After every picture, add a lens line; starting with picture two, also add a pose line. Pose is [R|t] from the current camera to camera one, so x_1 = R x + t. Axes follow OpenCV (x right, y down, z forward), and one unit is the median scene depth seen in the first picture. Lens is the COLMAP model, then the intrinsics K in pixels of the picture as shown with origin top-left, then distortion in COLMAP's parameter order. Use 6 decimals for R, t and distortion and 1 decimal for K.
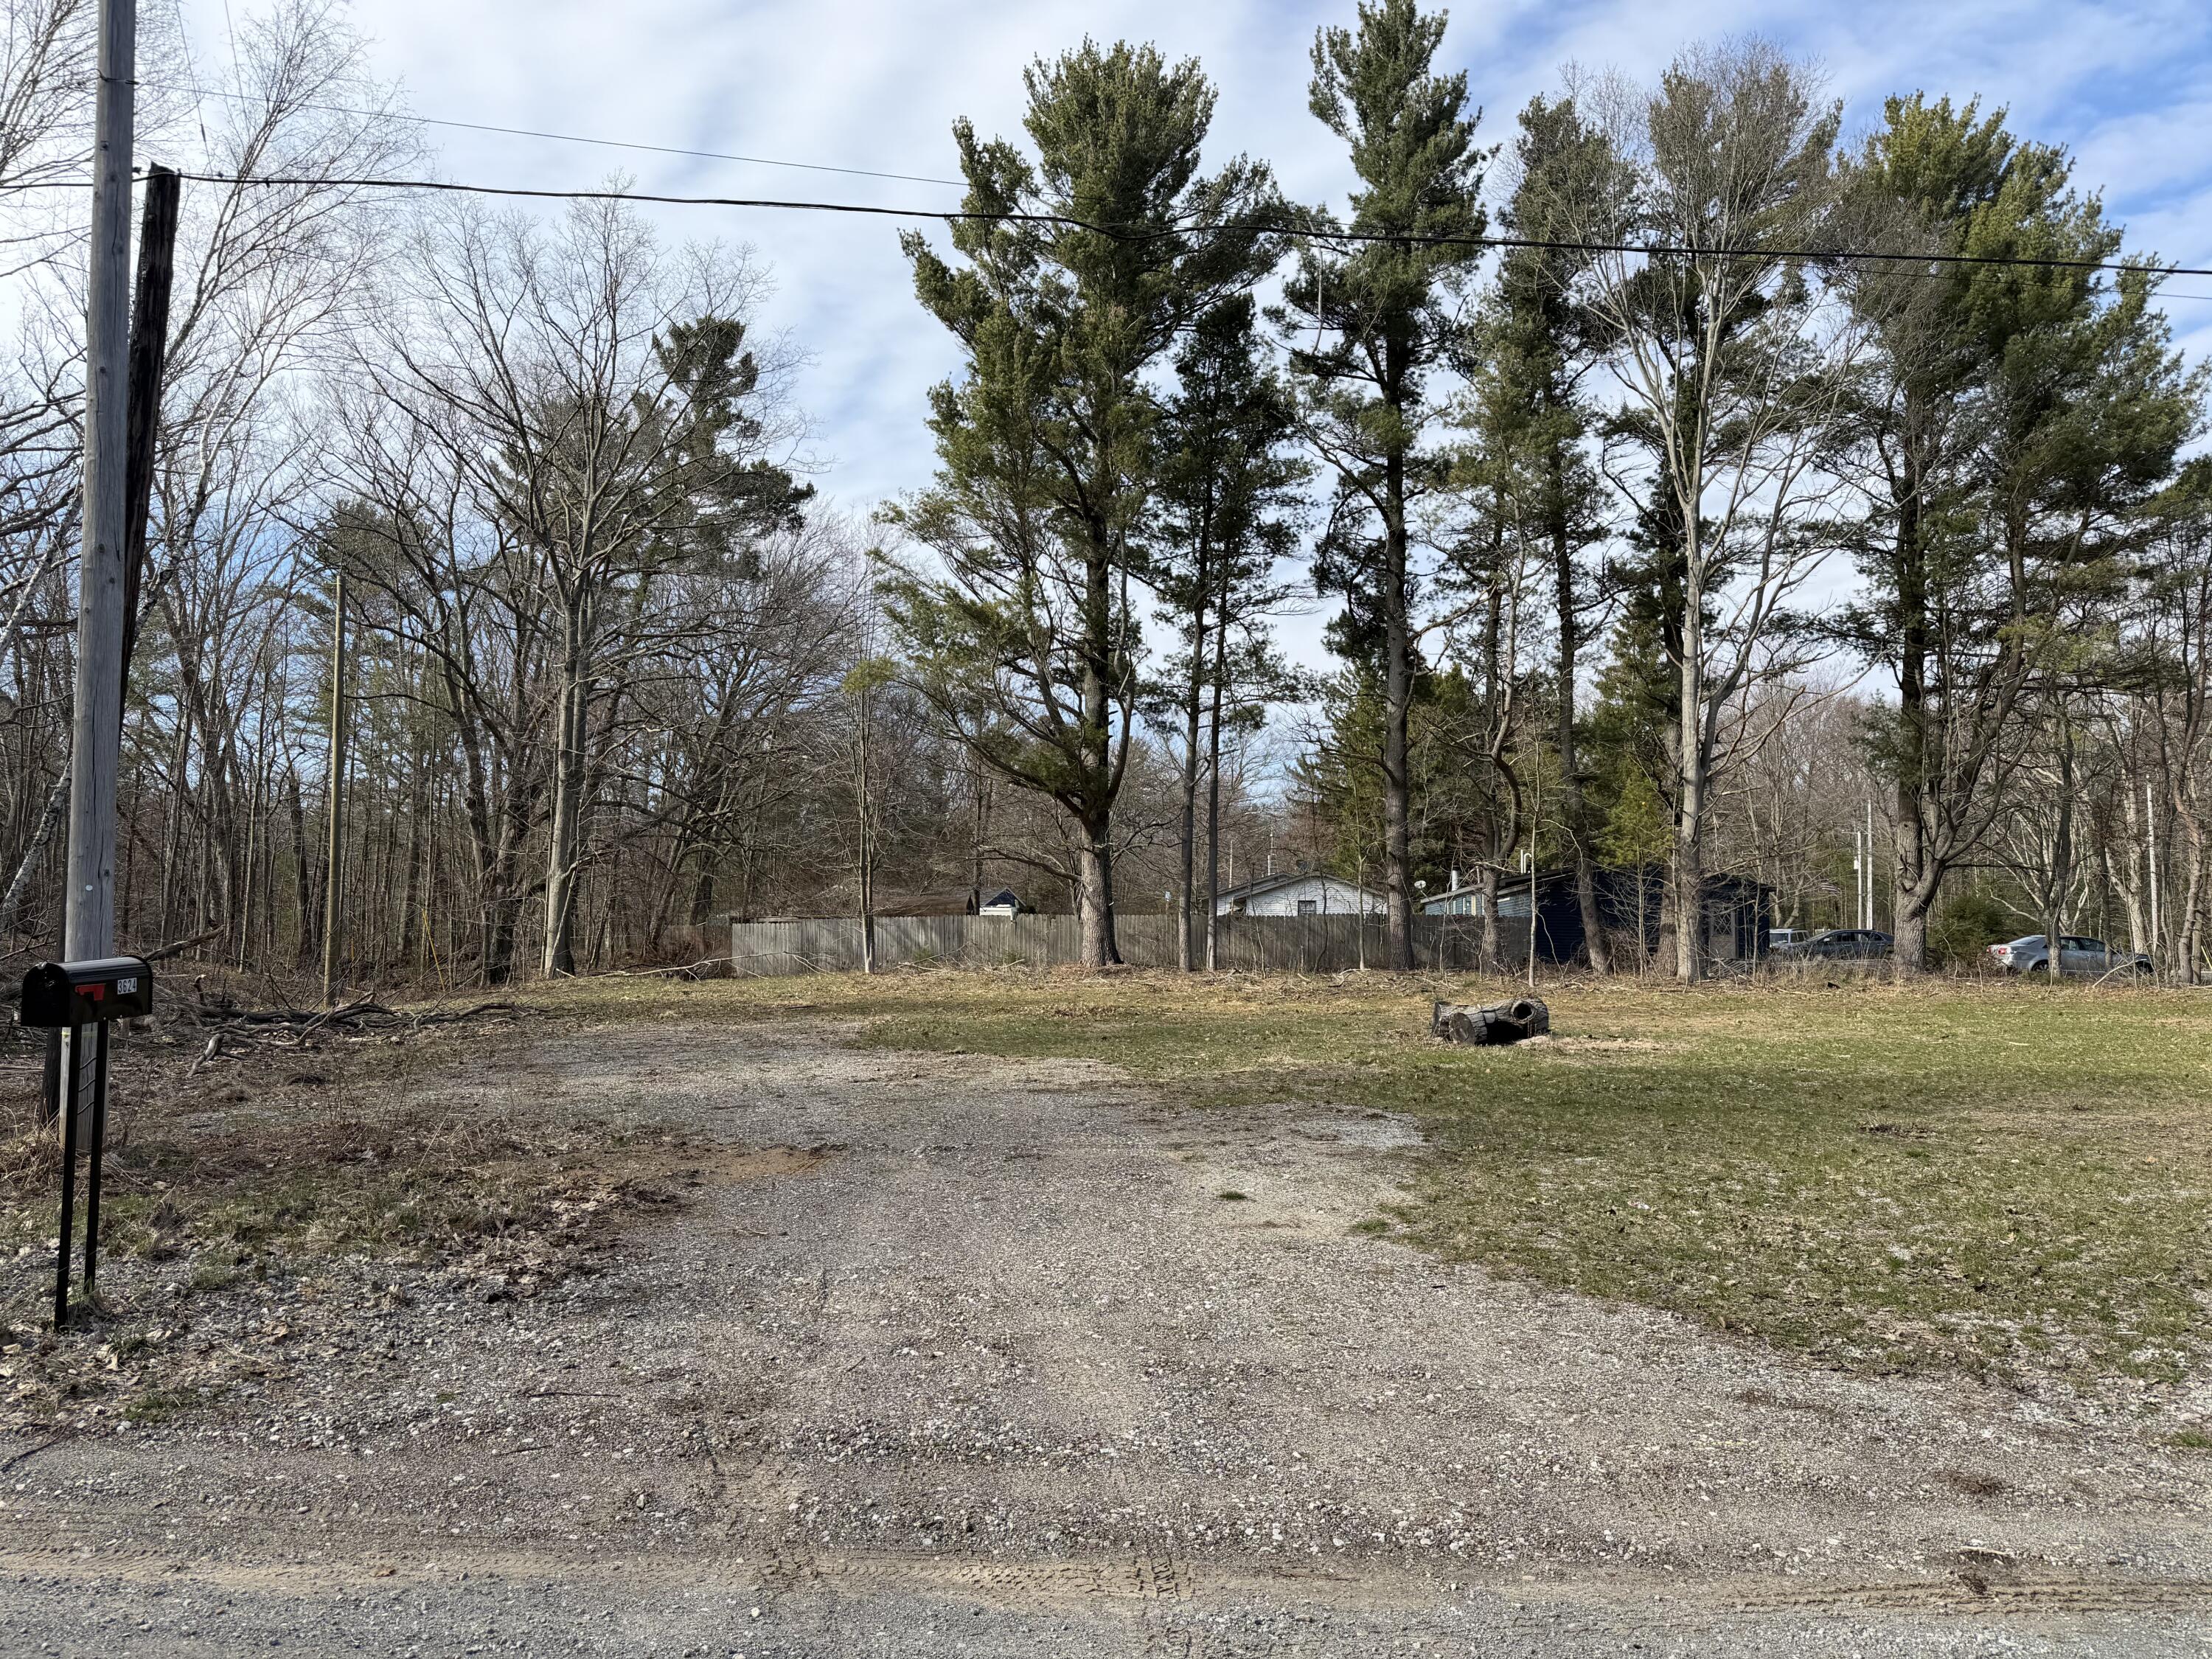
lens RADIAL K [[1575.1, 0, 1106.0], [0, 1575.1, 829.5], [0, 0, 1]] dist [0.172976, -0.449332]
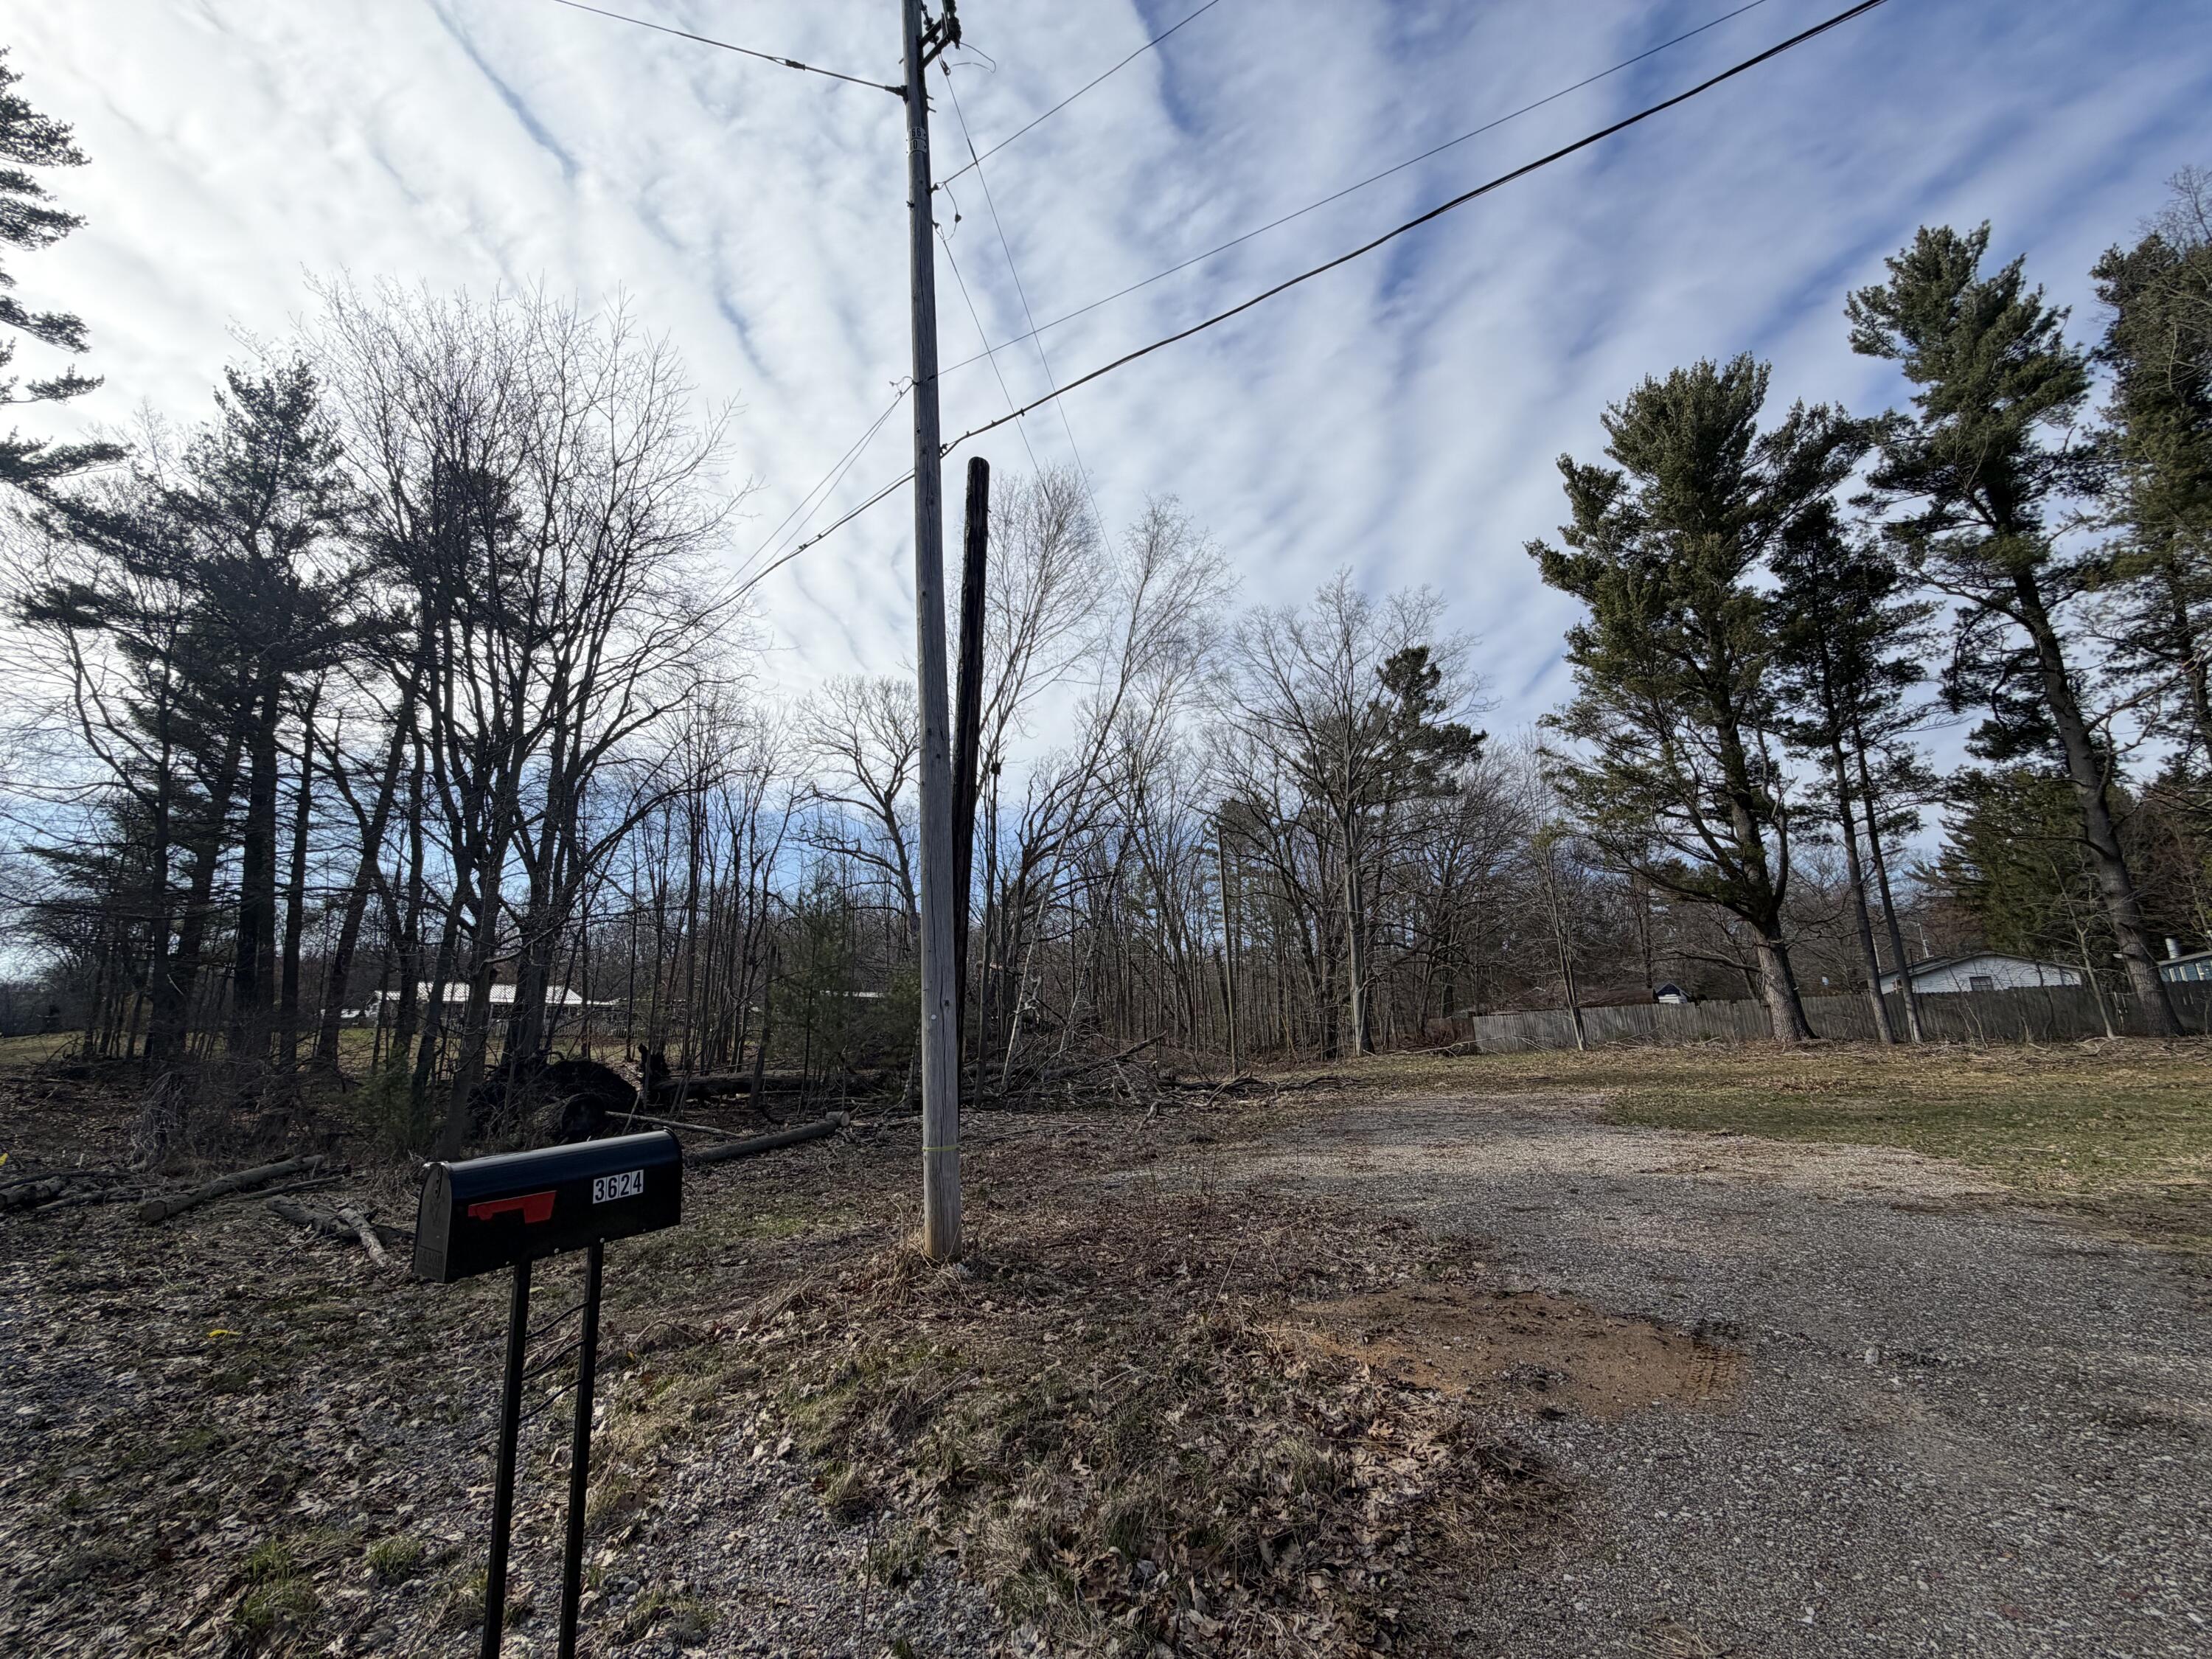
lens RADIAL K [[885.9, 0, 1106.0], [0, 885.9, 829.5], [0, 0, 1]] dist [-0.006597, 0.000812]
pose [[0.820301, -0.155979, -0.550252, -0.038084], [0.071703, 0.982549, -0.171628, 0.004830], [0.567420, 0.101332, 0.817170, 0.123907]]
